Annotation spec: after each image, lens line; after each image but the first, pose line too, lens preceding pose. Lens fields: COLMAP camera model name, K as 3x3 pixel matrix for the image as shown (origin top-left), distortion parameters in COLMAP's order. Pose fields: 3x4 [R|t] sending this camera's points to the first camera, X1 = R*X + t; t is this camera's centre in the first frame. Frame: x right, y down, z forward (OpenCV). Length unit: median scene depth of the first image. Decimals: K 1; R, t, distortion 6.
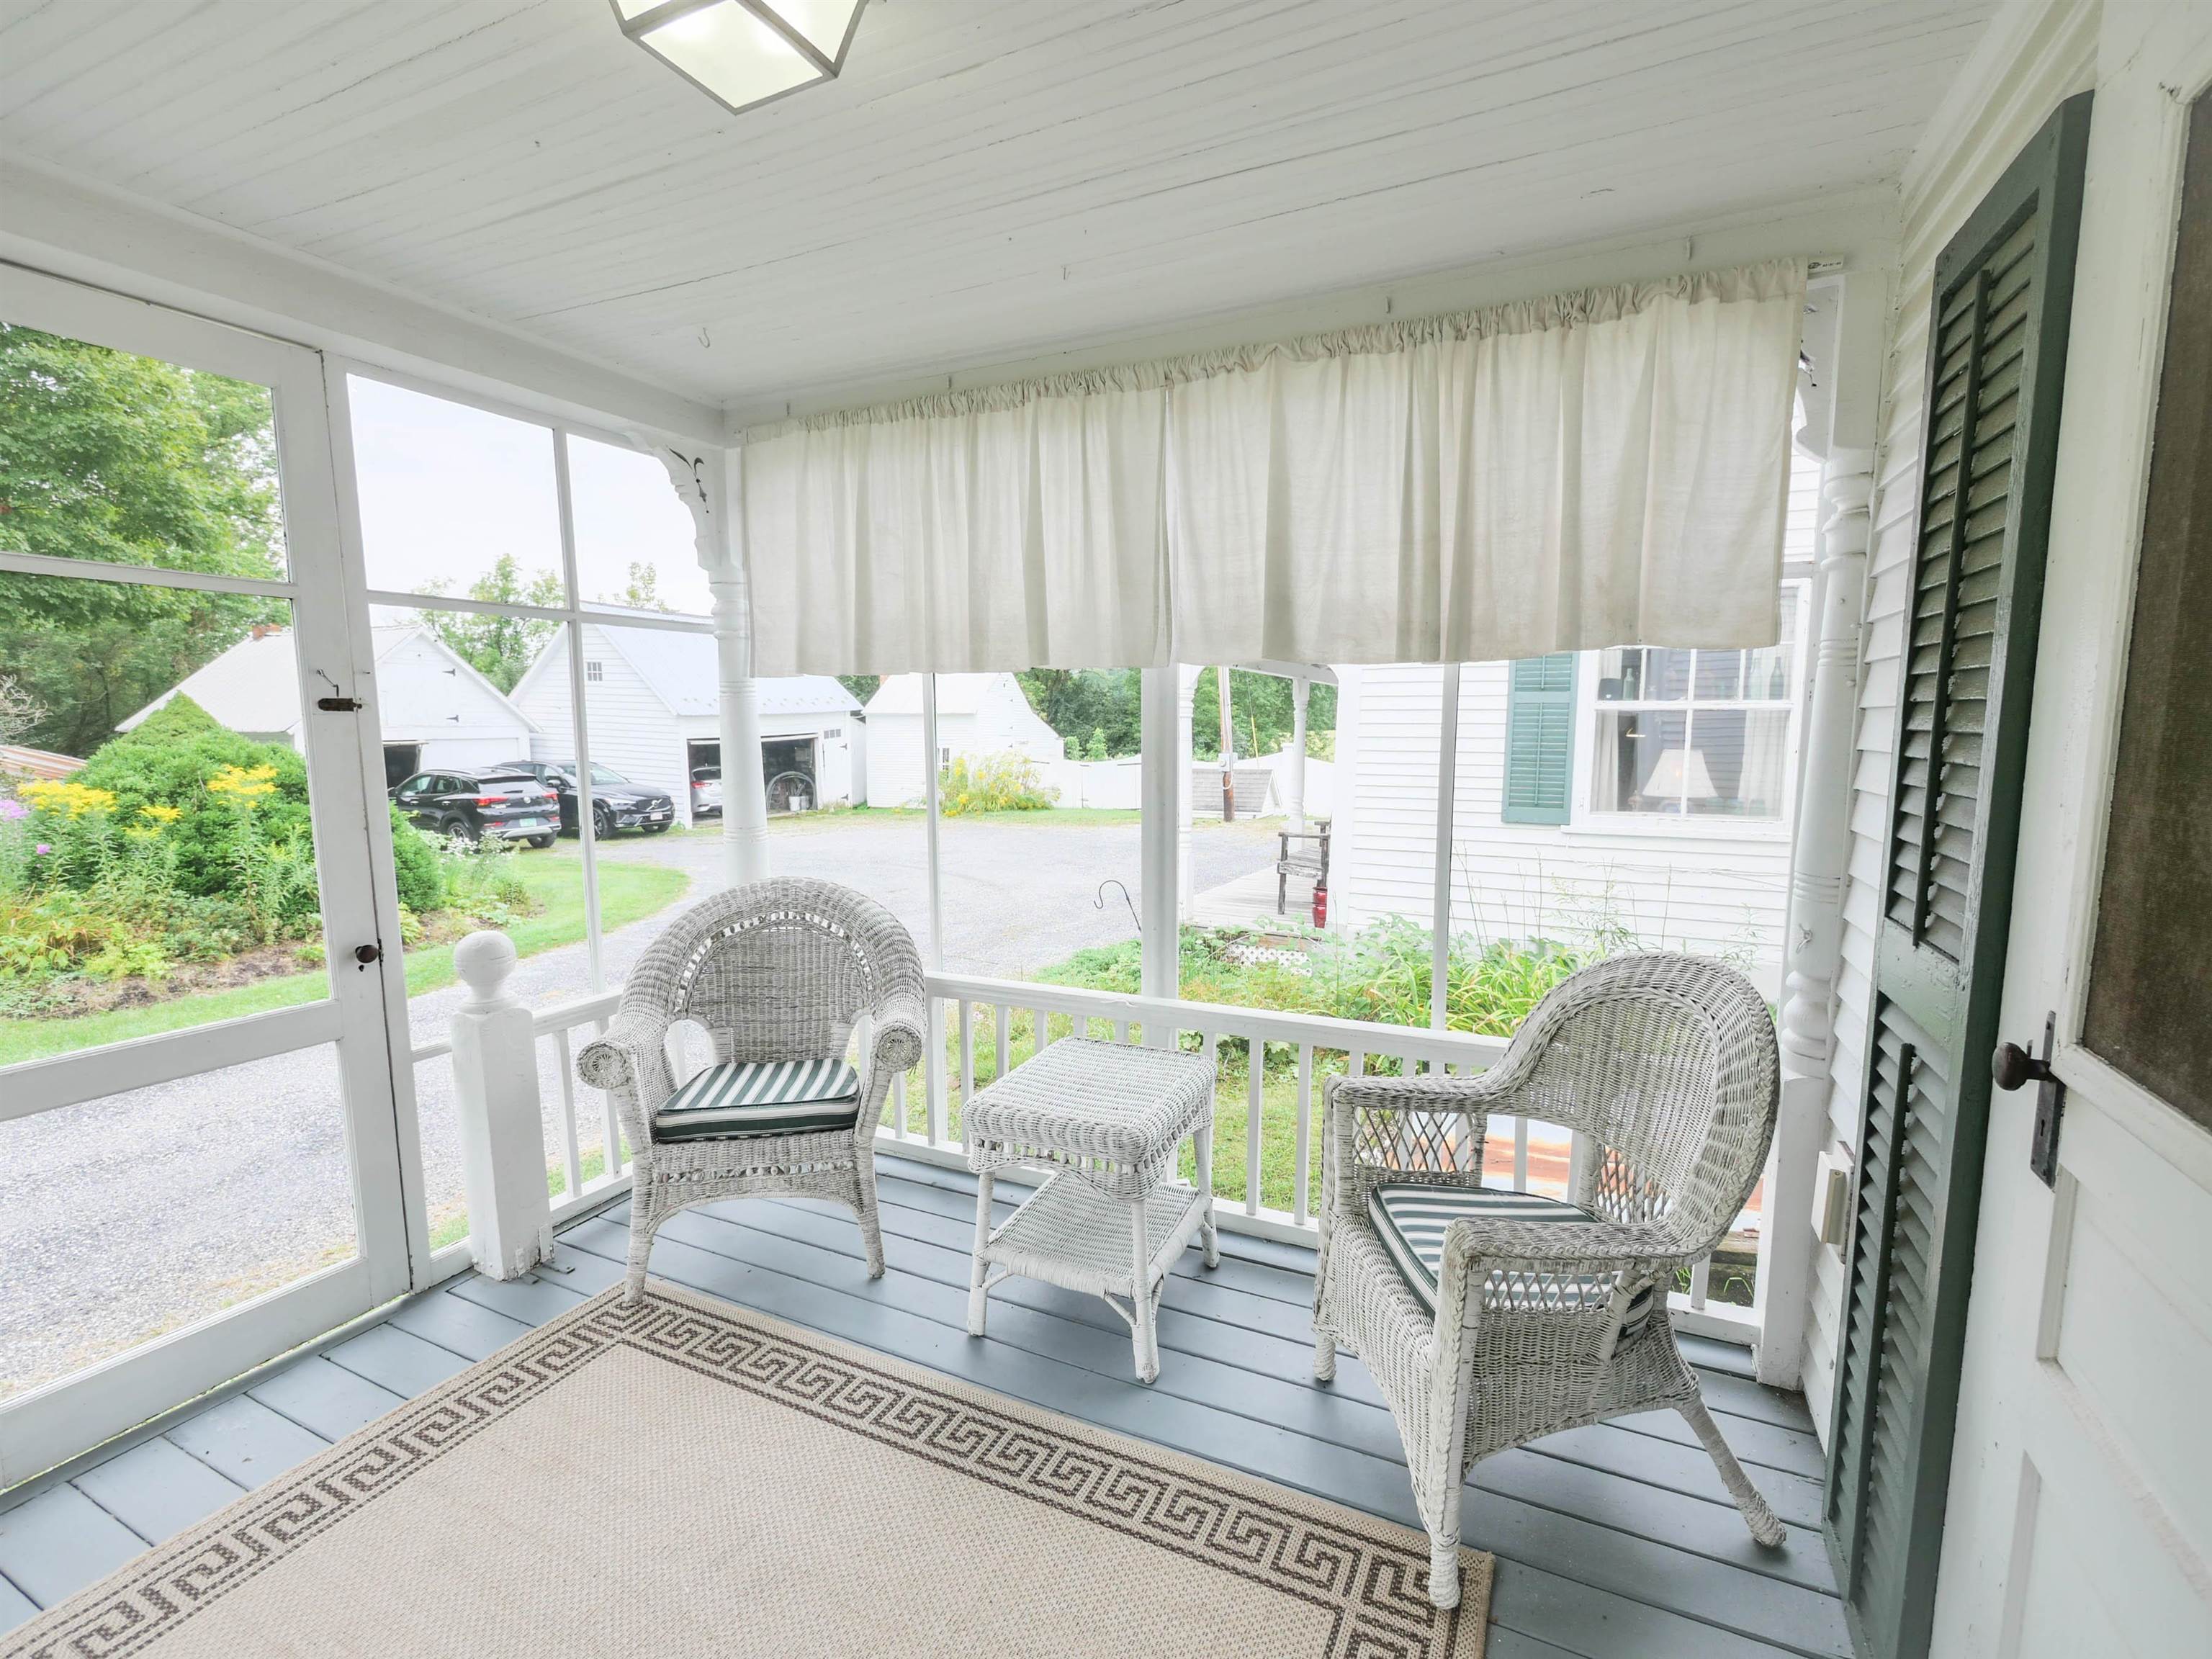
lens RADIAL K [[986.0, 0, 1099.3], [0, 986.0, 838.2], [0, 0, 1]] dist [-0.005208, 0.000084]
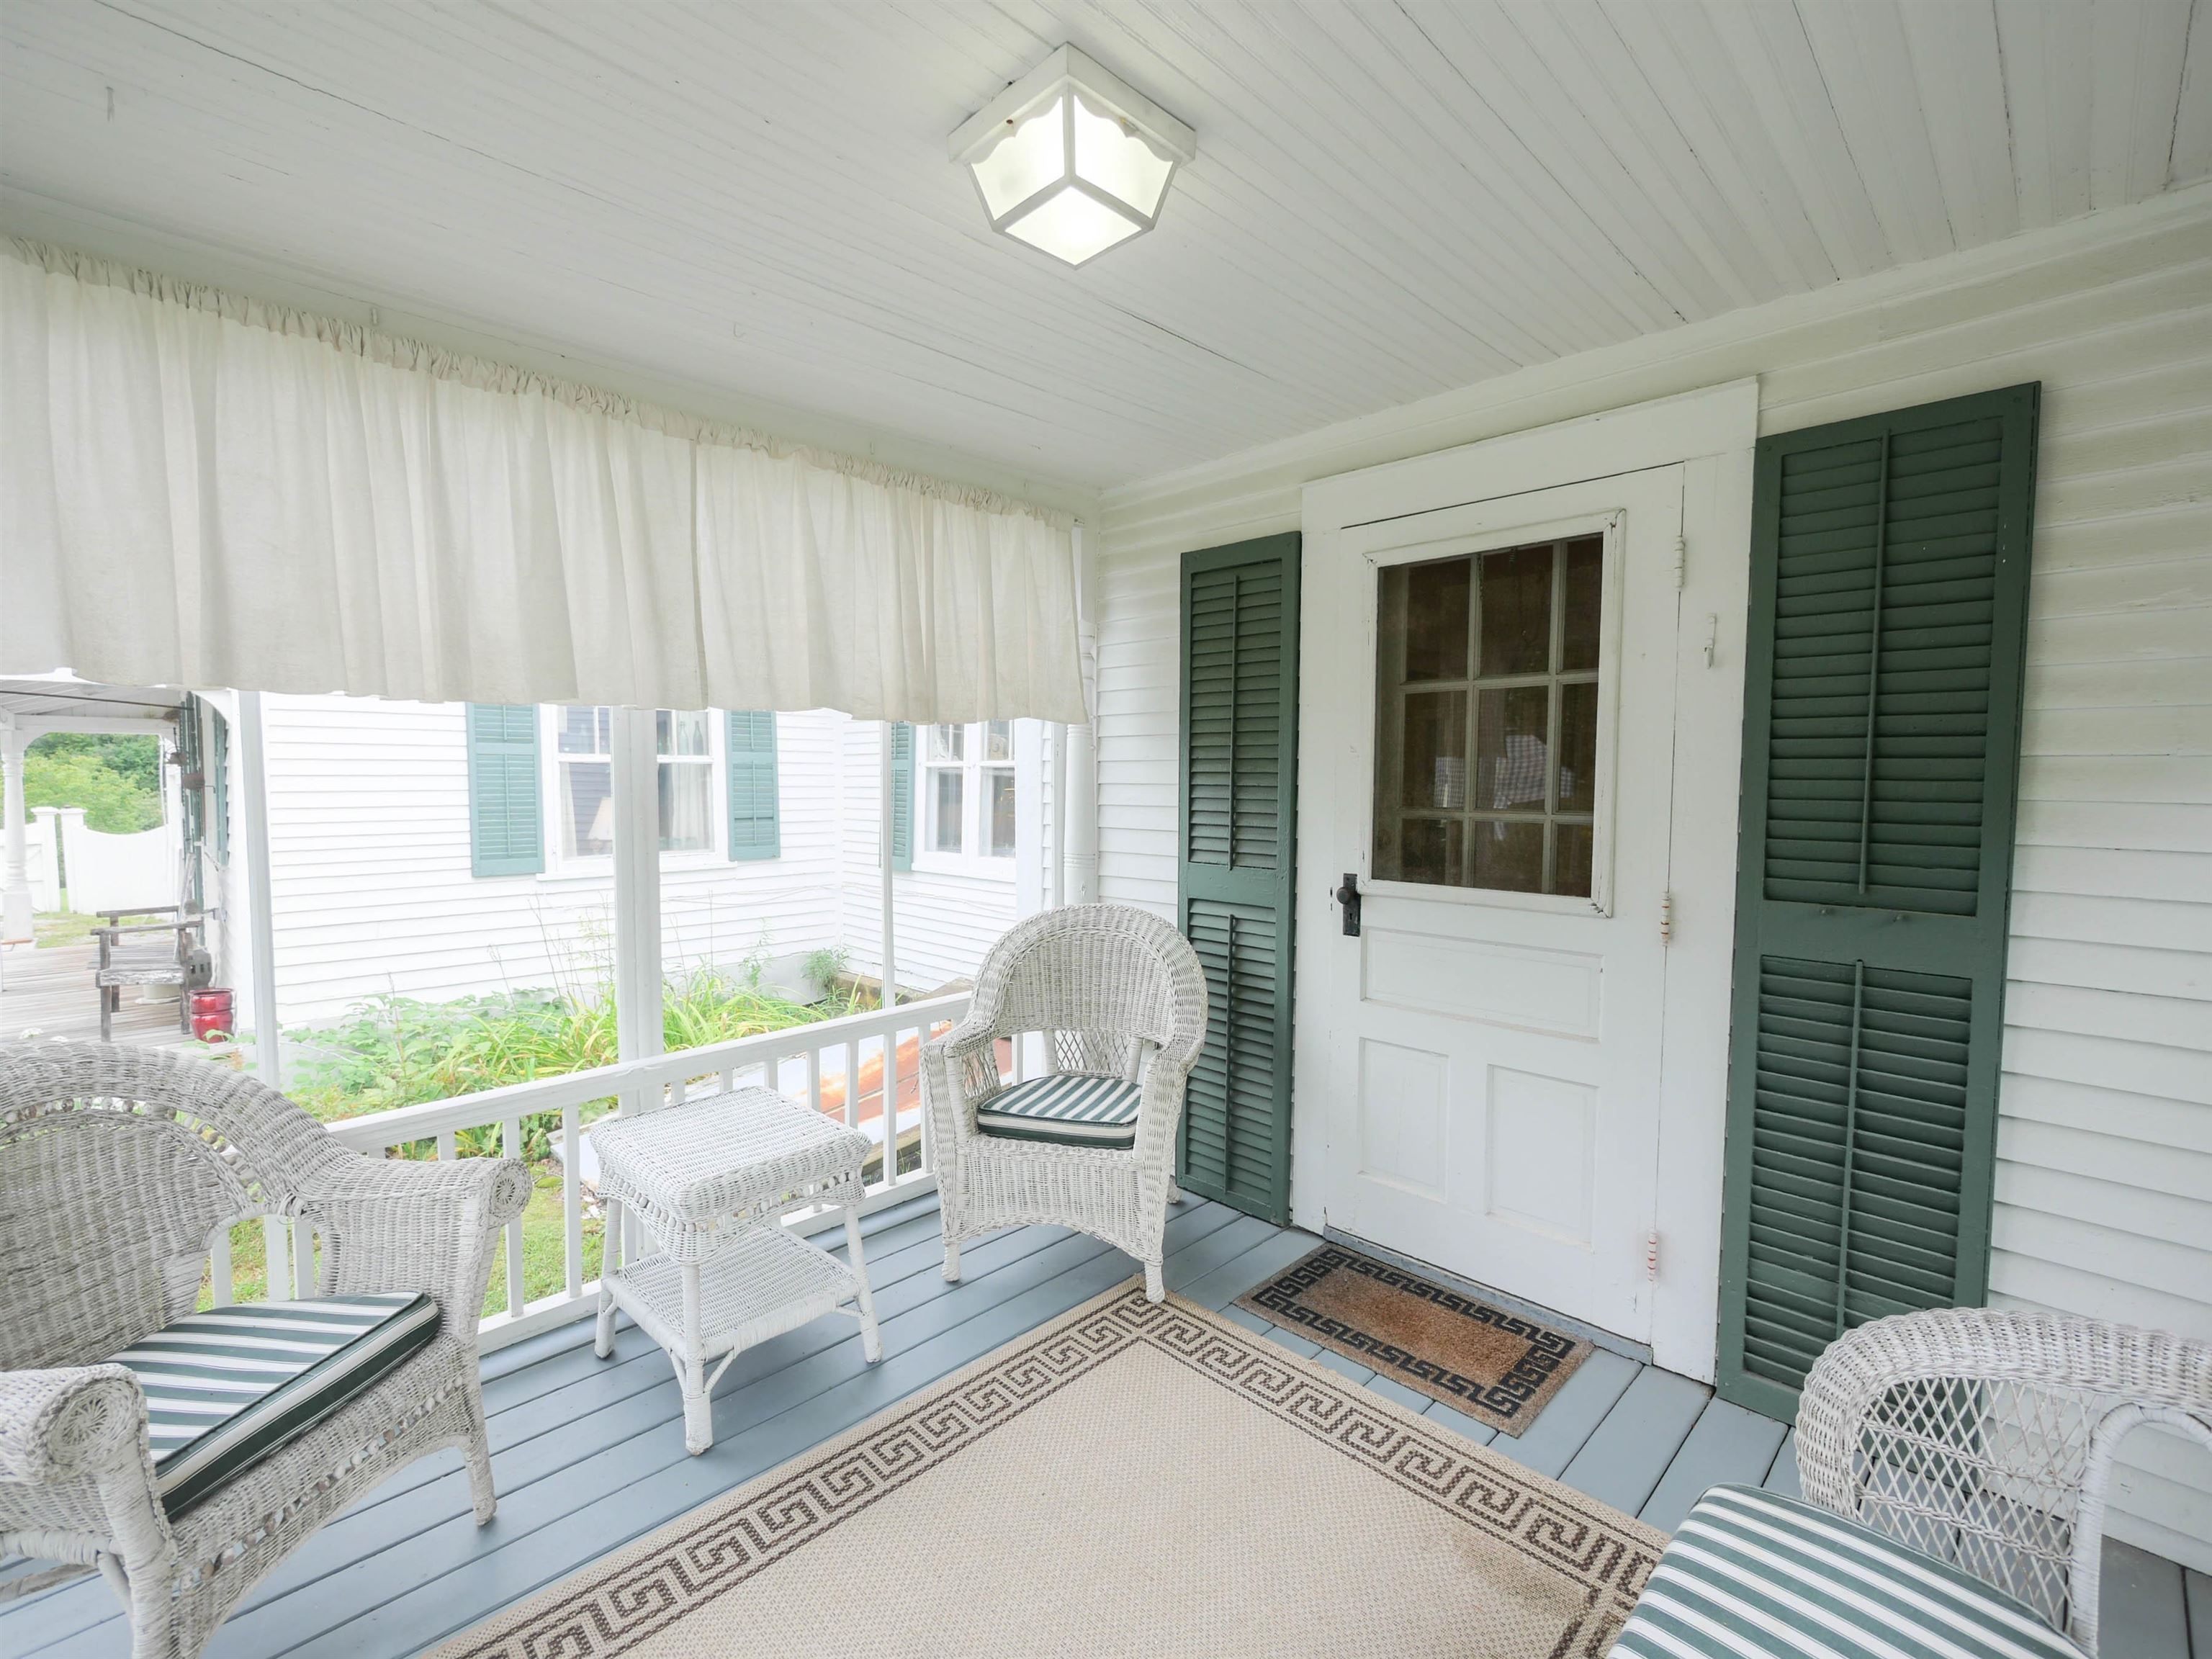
lens RADIAL K [[986.0, 0, 1101.2], [0, 986.0, 830.1], [0, 0, 1]] dist [-0.005208, 0.000084]
pose [[0.335365, -0.052956, 0.940599, -0.706598], [0.112883, 0.993485, 0.015686, -0.021662], [-0.935301, 0.100917, 0.339158, 0.269983]]
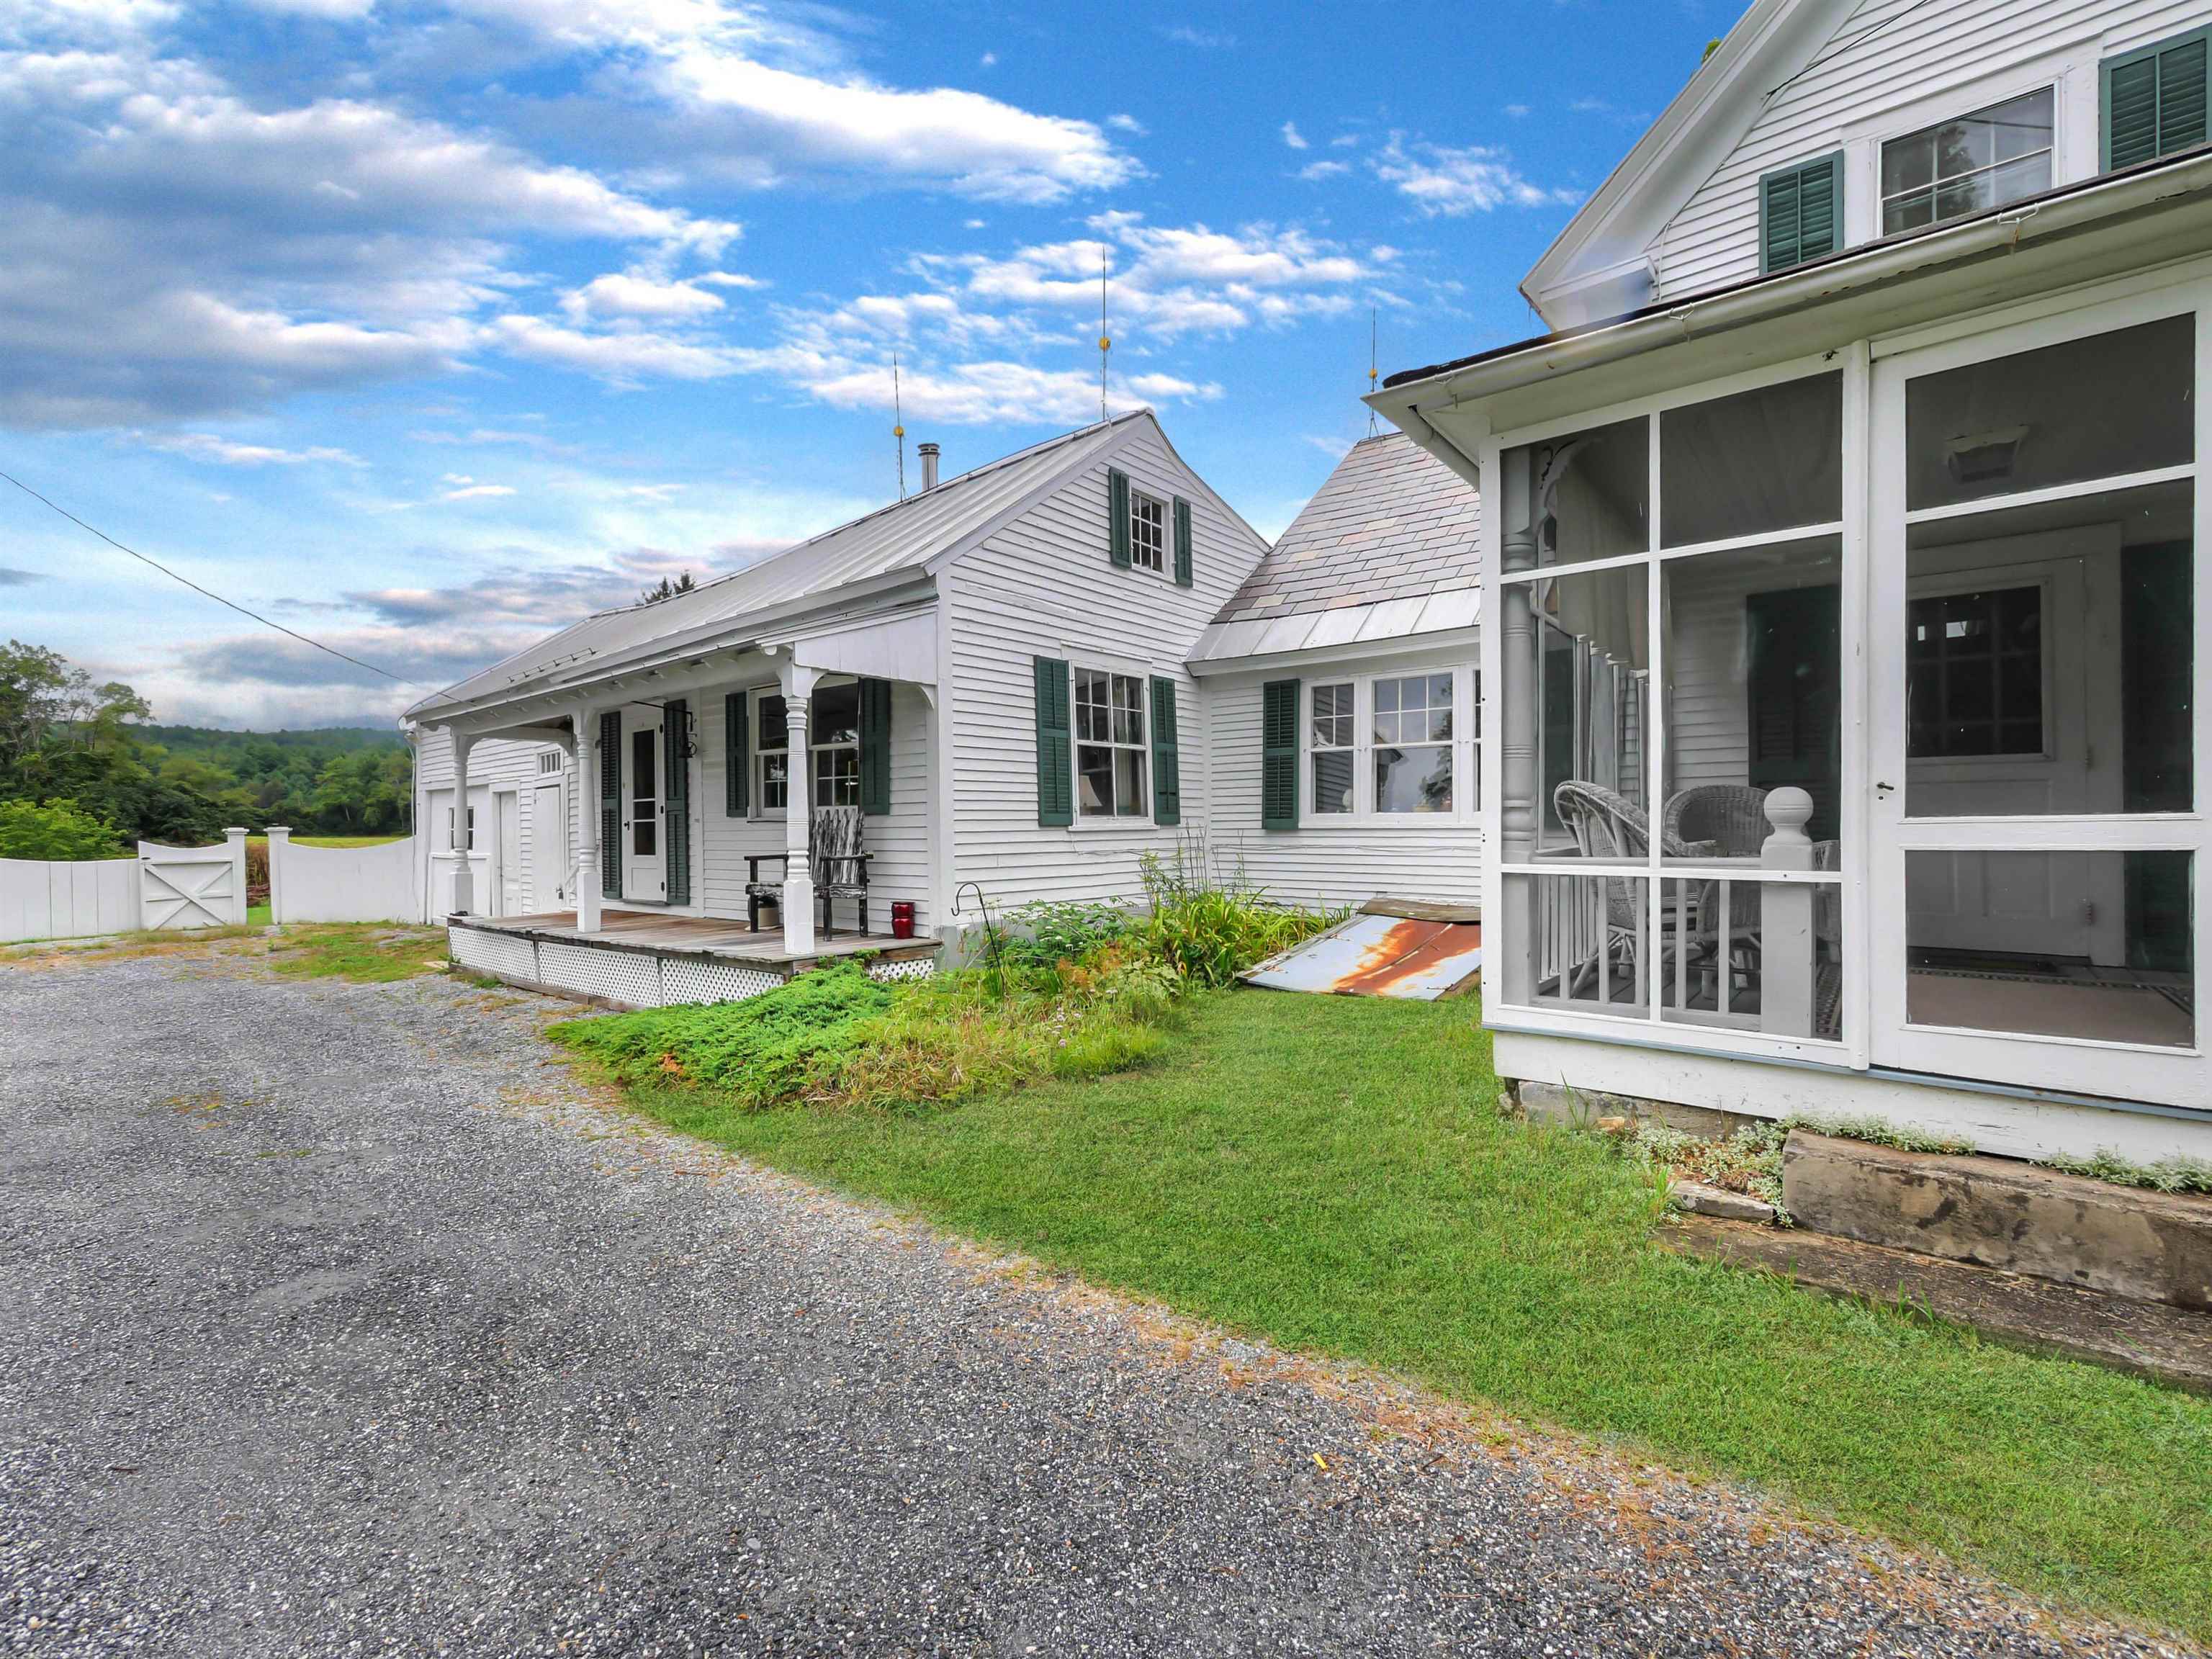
lens RADIAL K [[986.0, 0, 1091.5], [0, 986.0, 829.2], [0, 0, 1]] dist [-0.005208, 0.000084]
pose [[0.245296, -0.007350, 0.969420, -2.109230], [0.125826, 0.991754, -0.024319, 0.068002], [-0.961248, 0.127944, 0.244198, 1.561844]]
